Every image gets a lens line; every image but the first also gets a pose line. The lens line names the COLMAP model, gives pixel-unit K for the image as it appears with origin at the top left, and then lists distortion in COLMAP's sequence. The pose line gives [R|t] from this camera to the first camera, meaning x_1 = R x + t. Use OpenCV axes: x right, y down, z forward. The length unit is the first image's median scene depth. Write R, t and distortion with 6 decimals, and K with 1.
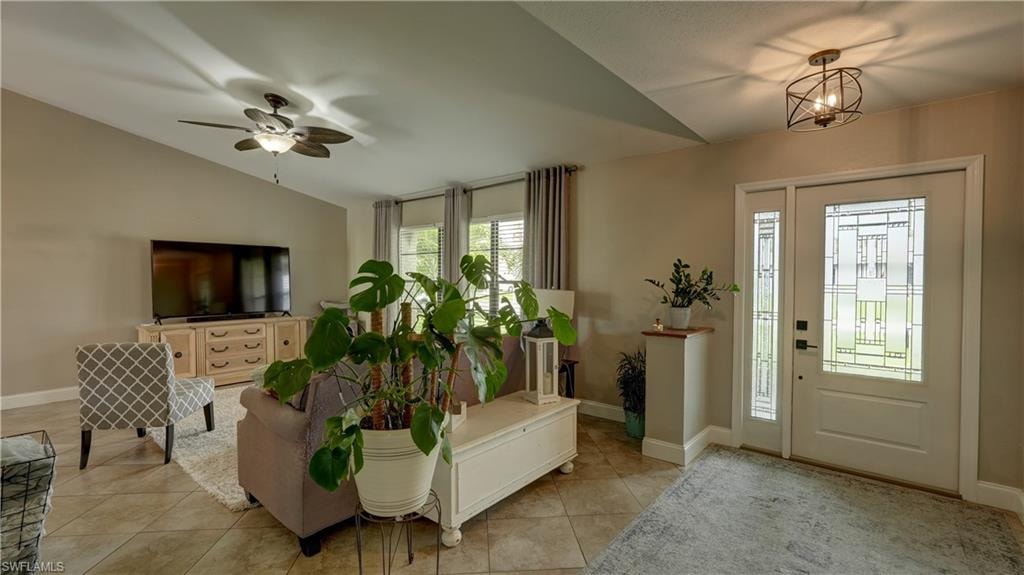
lens RADIAL K [[447.8, 0, 500.1], [0, 447.8, 289.7], [0, 0, 1]] dist [-0.000178, 0.000360]
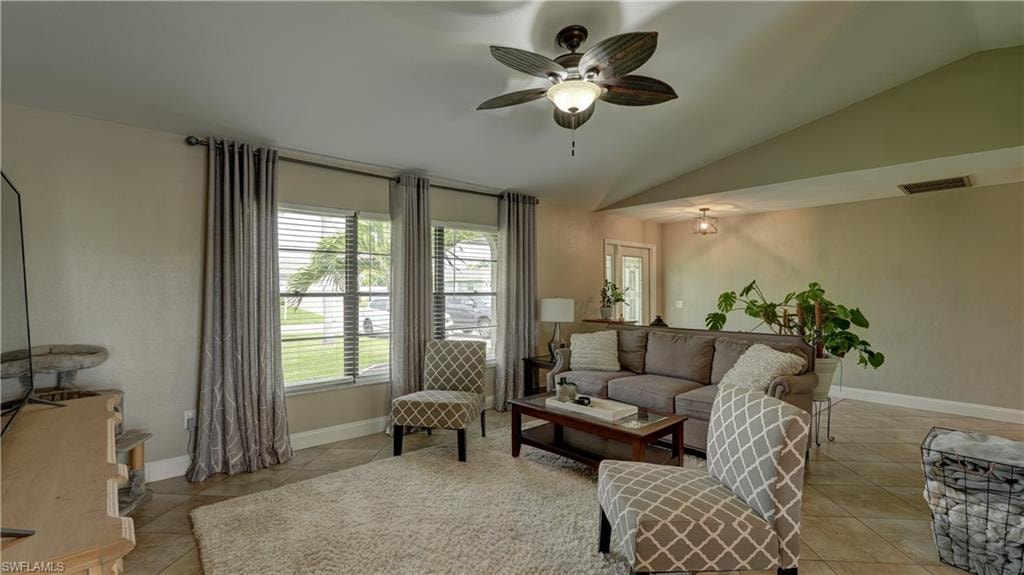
lens RADIAL K [[464.8, 0, 512.0], [0, 464.8, 287.5], [0, 0, 1]] dist [-0.001261, 0.000260]
pose [[0.125008, 0.001902, 0.992154, -1.533392], [0.026015, 0.999648, -0.005194, -0.040143], [-0.991815, 0.026461, 0.124914, 1.252733]]
